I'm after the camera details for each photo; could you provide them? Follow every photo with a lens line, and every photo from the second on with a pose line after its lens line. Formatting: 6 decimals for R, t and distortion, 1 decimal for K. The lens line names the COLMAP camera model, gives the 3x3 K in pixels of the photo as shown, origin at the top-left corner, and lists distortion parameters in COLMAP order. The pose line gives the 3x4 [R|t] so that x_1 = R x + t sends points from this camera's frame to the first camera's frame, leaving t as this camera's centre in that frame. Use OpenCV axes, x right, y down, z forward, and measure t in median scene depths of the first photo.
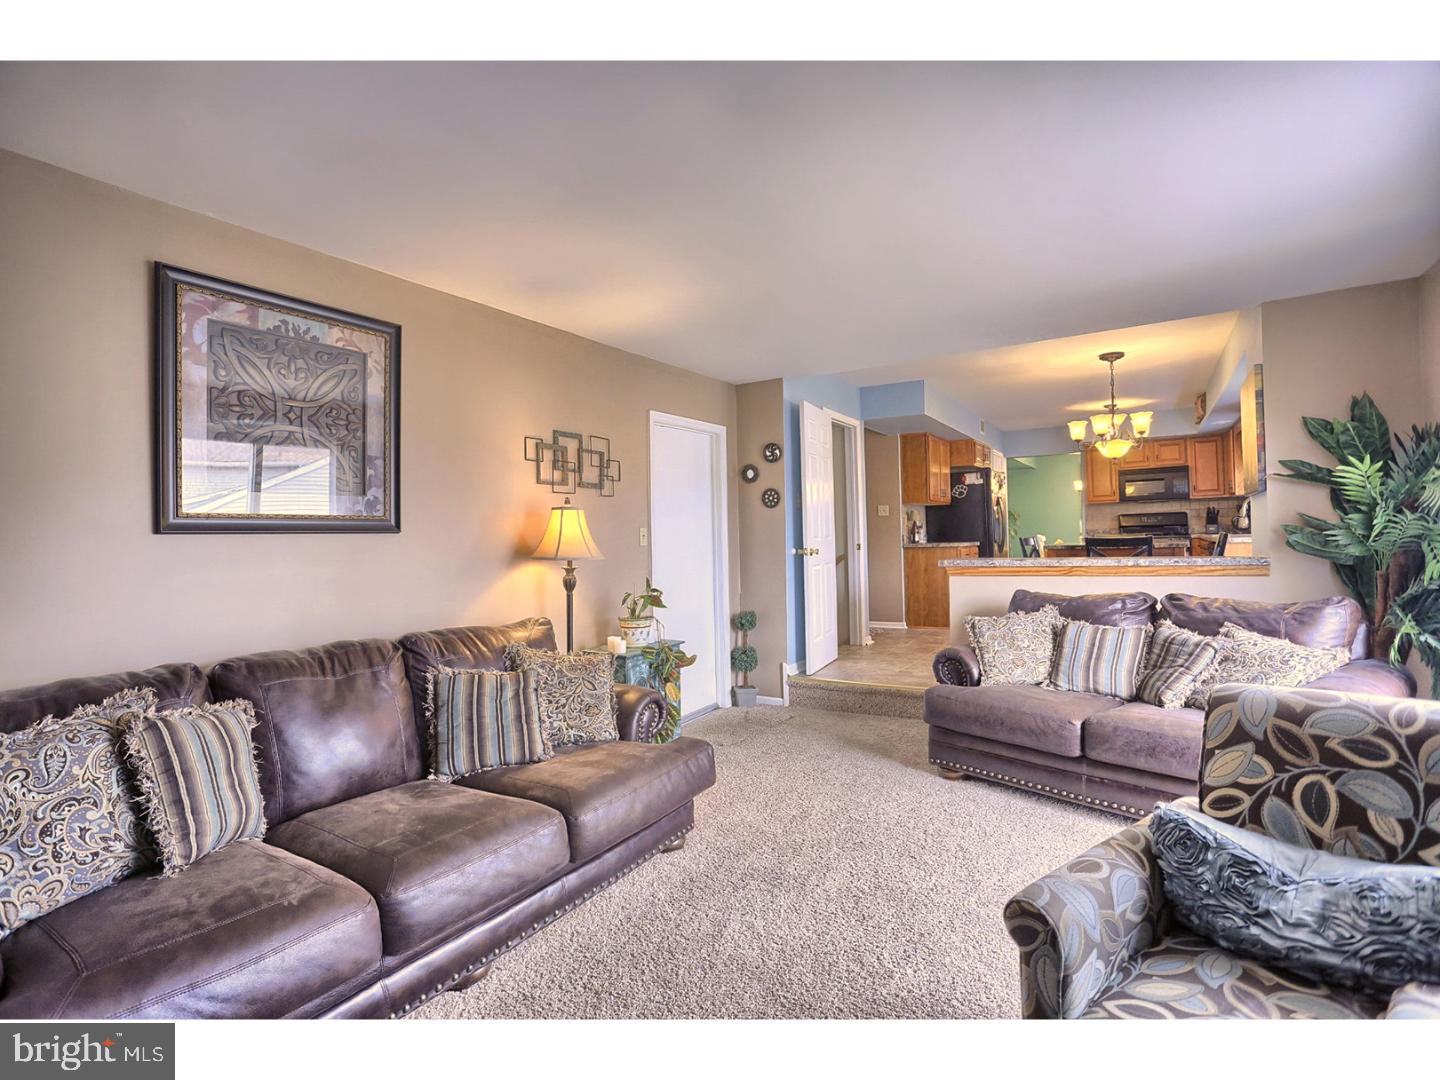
lens RADIAL K [[701.5, 0, 698.9], [0, 701.5, 540.0], [0, 0, 1]] dist [-0.071984, 0.026615]
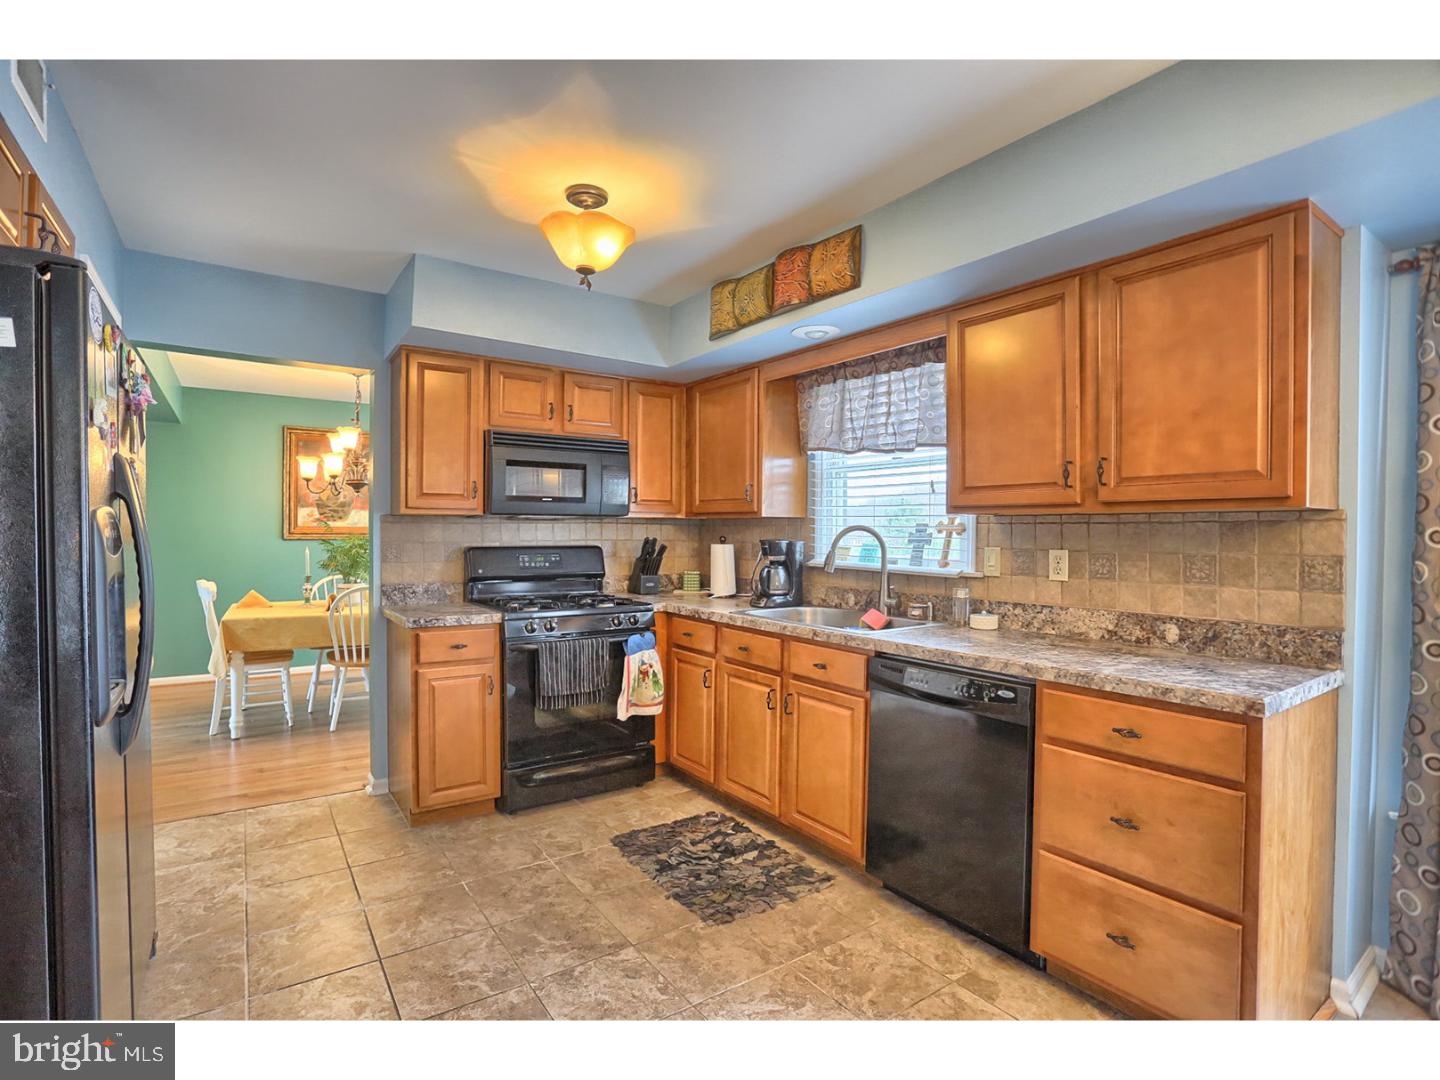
lens RADIAL K [[701.5, 0, 698.9], [0, 701.5, 540.0], [0, 0, 1]] dist [-0.071984, 0.026615]
pose [[0.381152, 0.022959, 0.924227, 0.307772], [-0.019189, 0.999673, -0.016920, -0.038006], [-0.924313, -0.011286, 0.381467, 0.754395]]
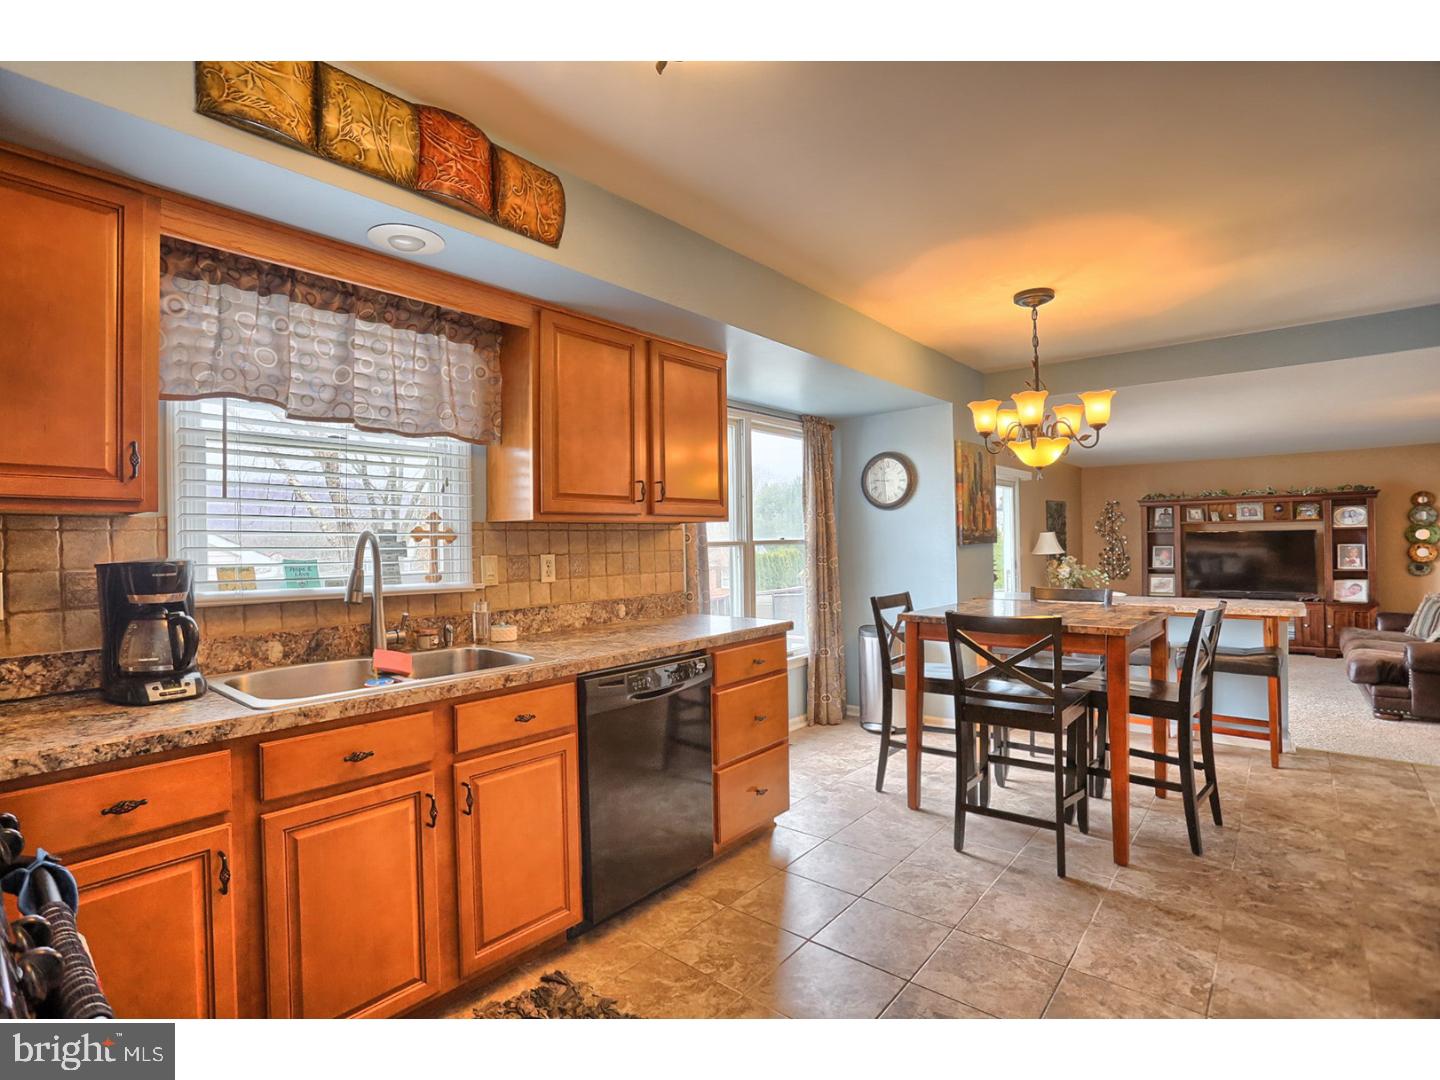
lens RADIAL K [[701.5, 0, 698.9], [0, 701.5, 540.0], [0, 0, 1]] dist [-0.071984, 0.026615]
pose [[-0.990422, 0.044946, 0.130551, 0.521588], [0.044721, 0.998989, -0.004652, -0.043756], [-0.130628, 0.001230, -0.991431, 1.038975]]
